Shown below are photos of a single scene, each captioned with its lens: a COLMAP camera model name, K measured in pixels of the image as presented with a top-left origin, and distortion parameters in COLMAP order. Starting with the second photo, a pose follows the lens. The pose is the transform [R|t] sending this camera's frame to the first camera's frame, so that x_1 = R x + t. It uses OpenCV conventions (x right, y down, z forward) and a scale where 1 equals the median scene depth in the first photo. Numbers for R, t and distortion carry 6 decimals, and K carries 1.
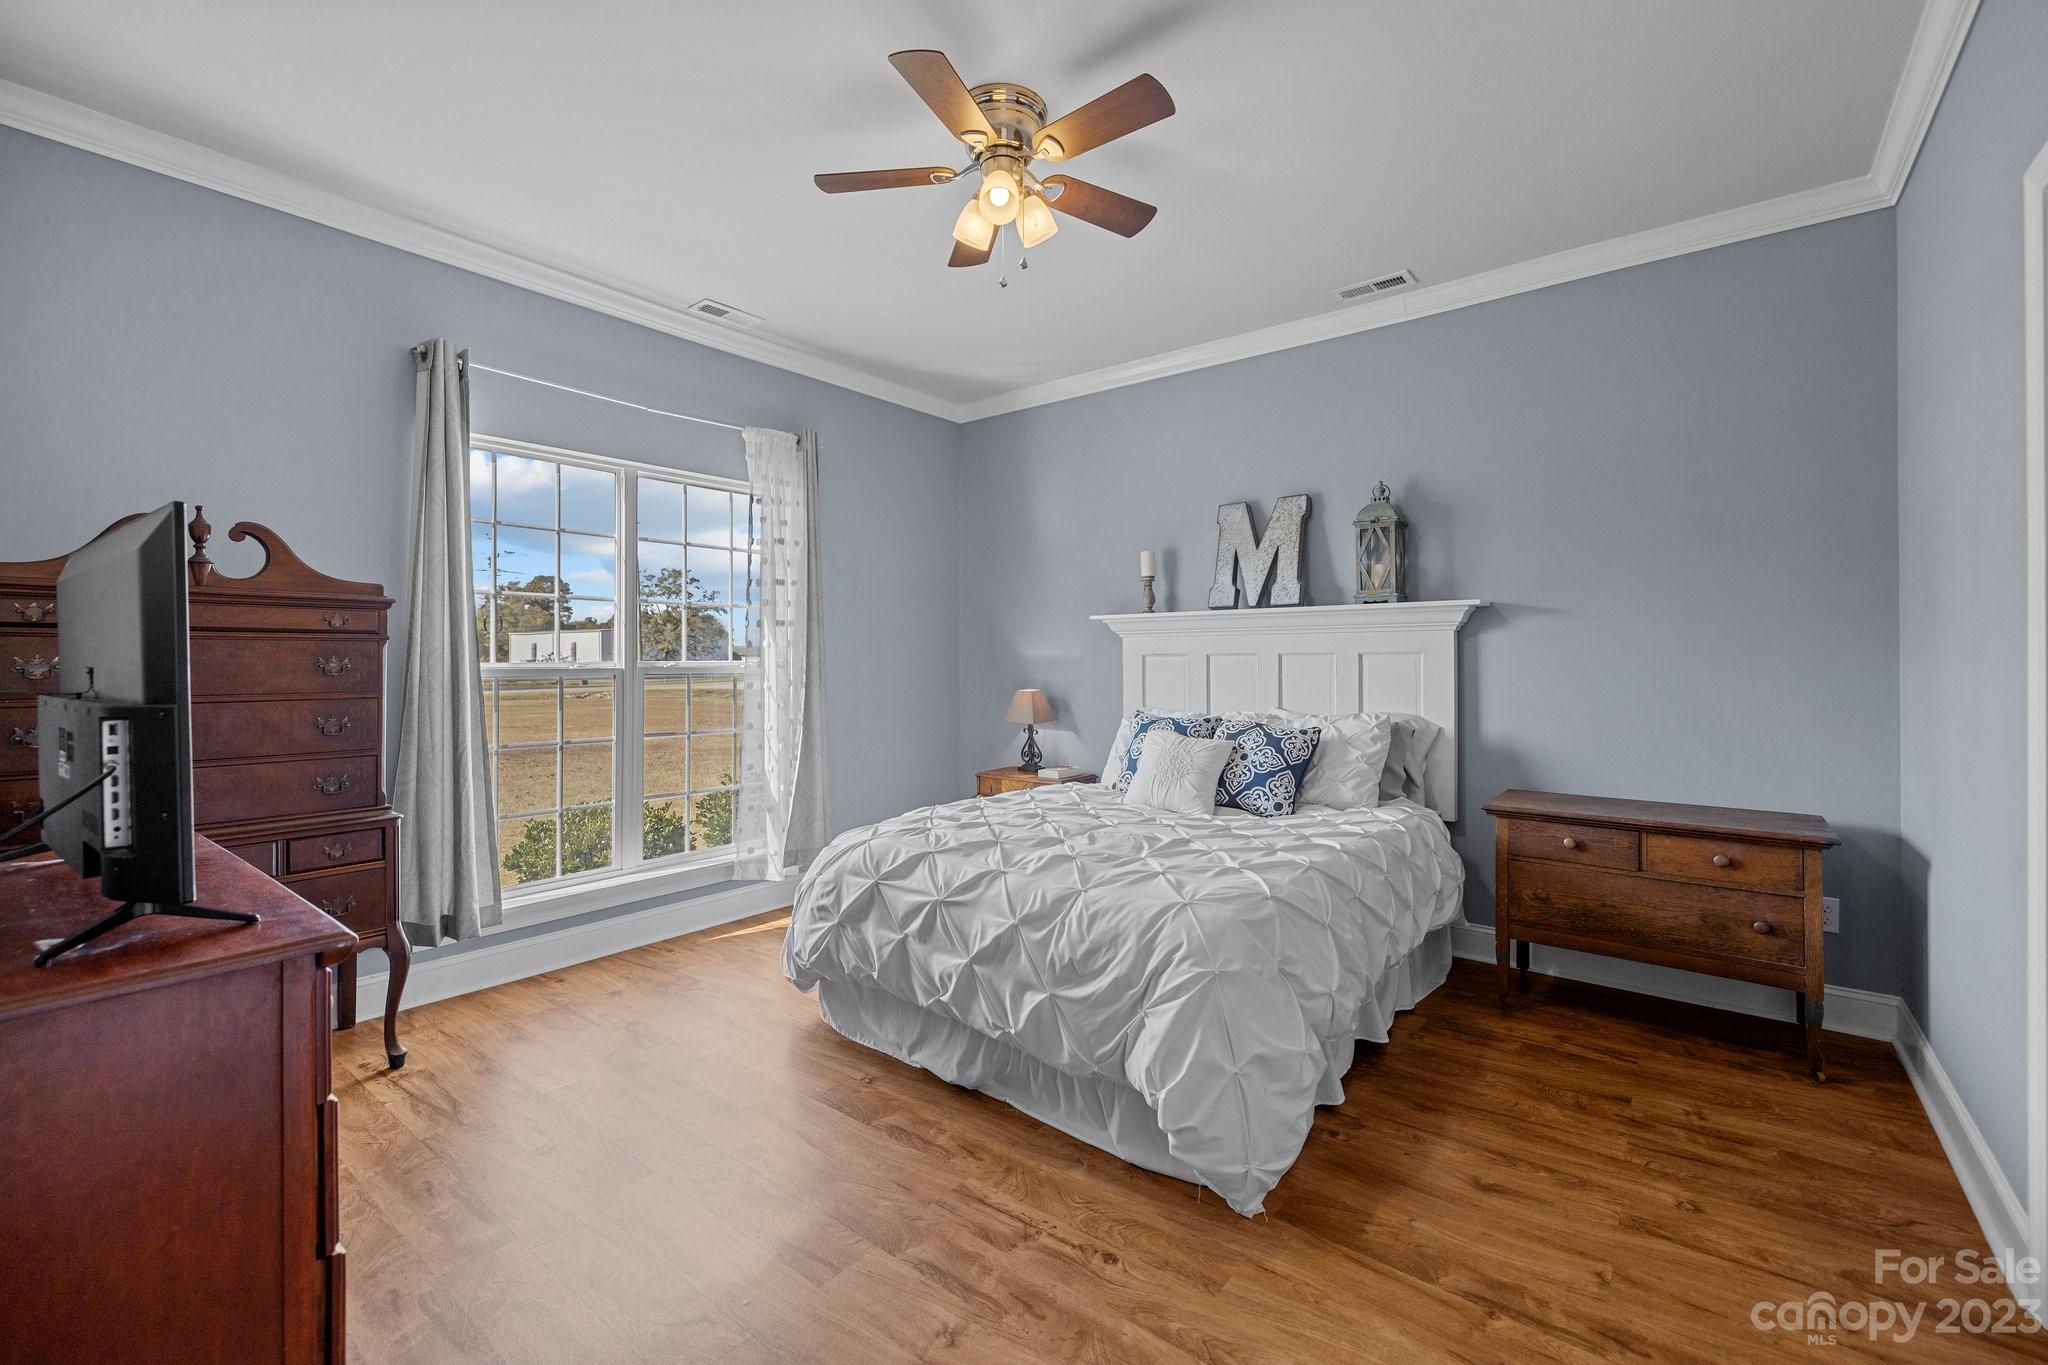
lens RADIAL K [[864.4, 0, 1030.7], [0, 864.4, 682.5], [0, 0, 1]] dist [0.000573, -0.000673]
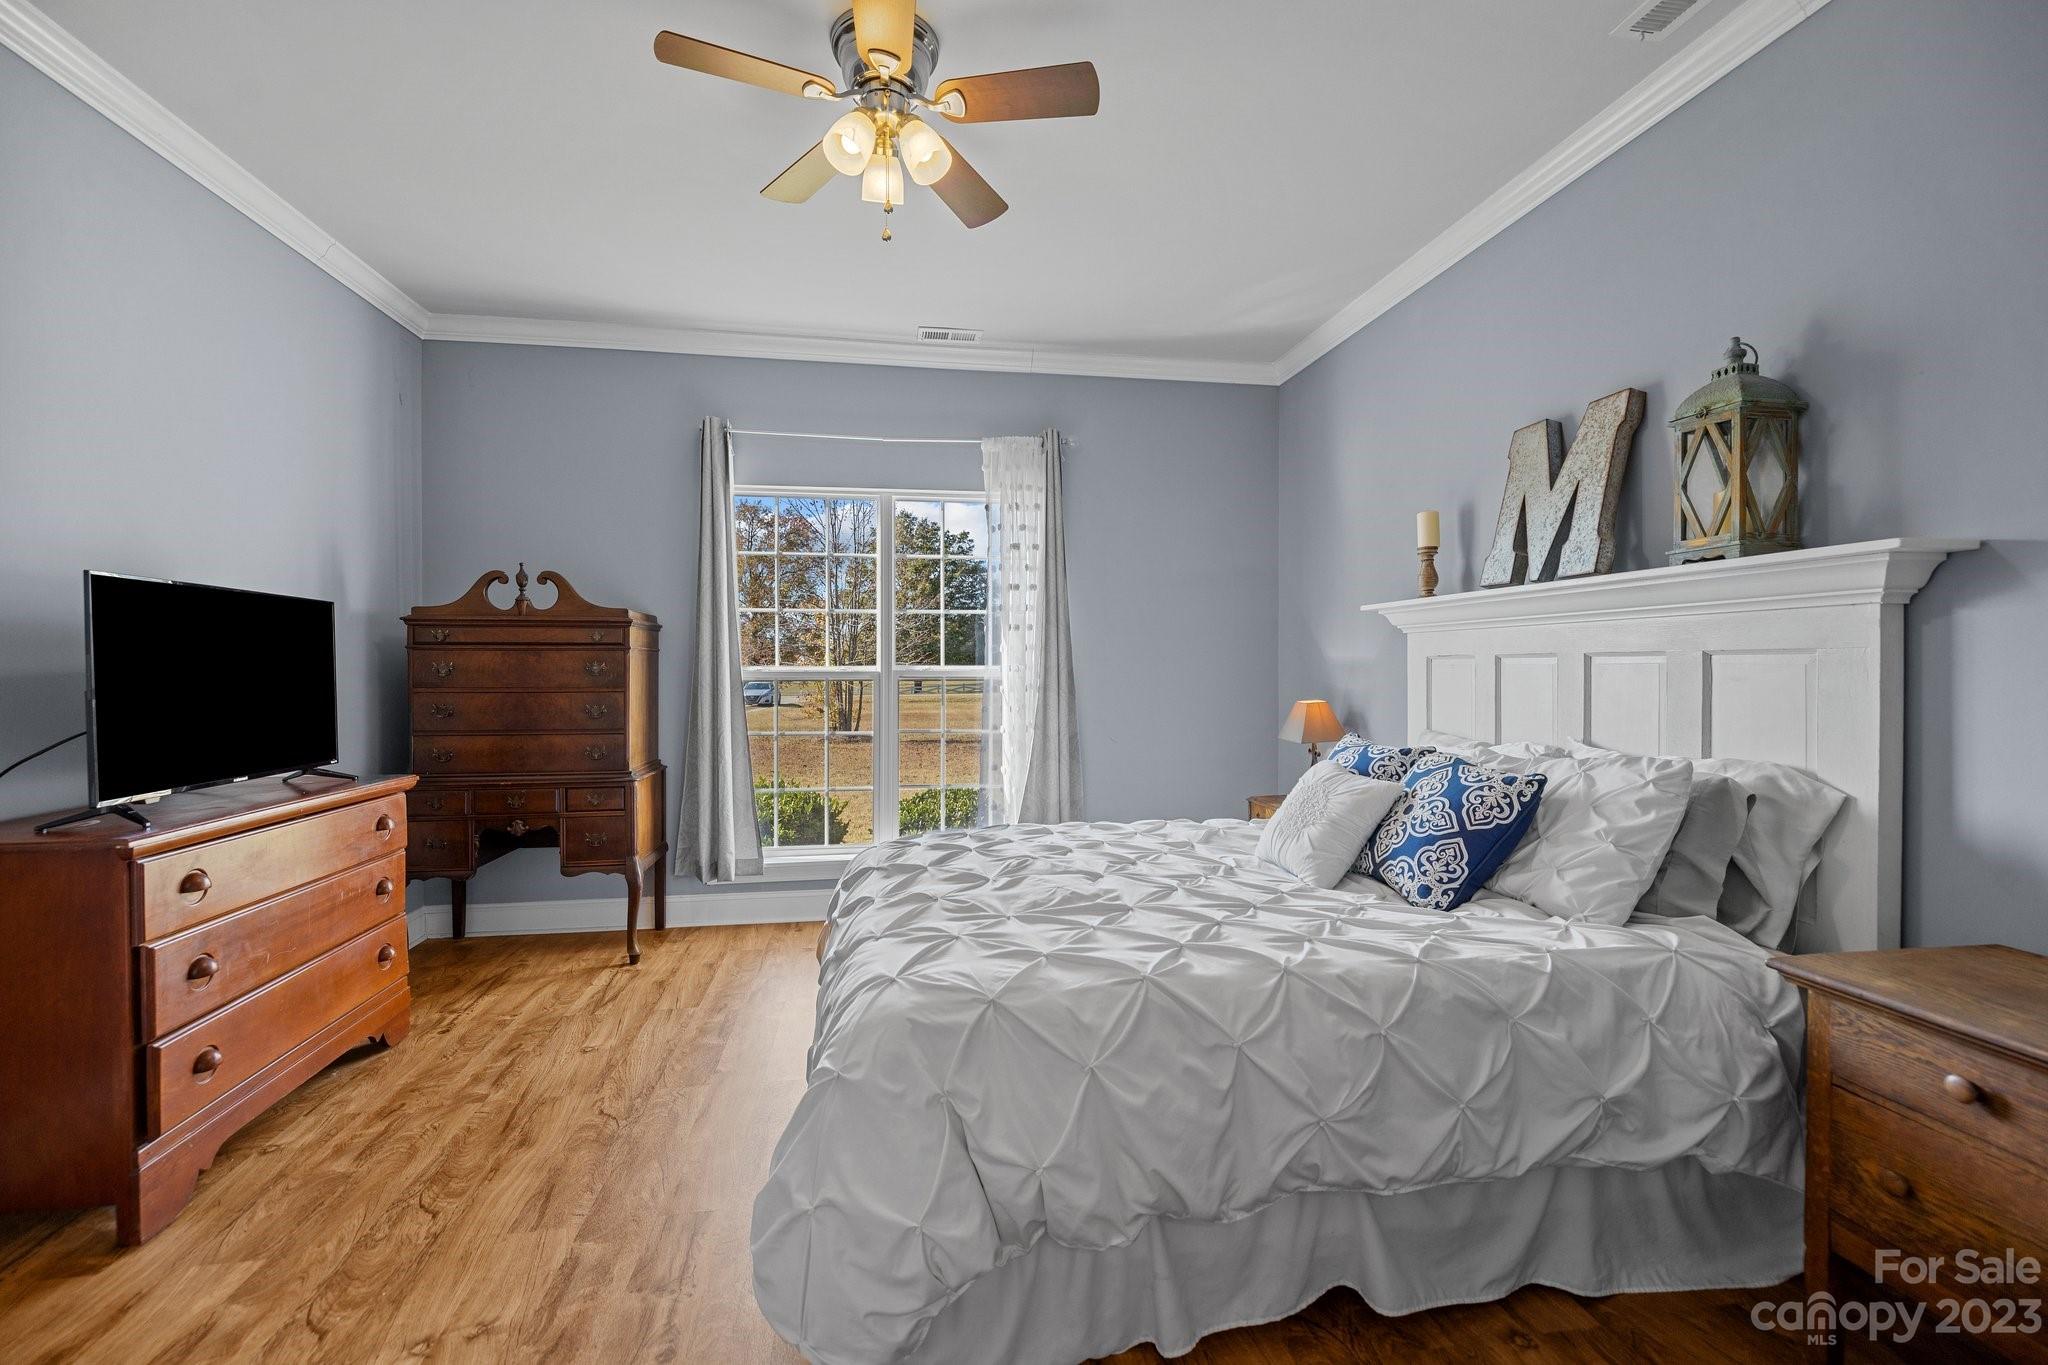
lens RADIAL K [[864.4, 0, 1024.4], [0, 864.4, 695.2], [0, 0, 1]] dist [0.000573, -0.000673]
pose [[0.739612, 0.023840, -0.672611, 0.460989], [-0.016871, 0.999715, 0.016882, -0.007896], [0.672822, -0.001139, 0.739803, 0.299917]]
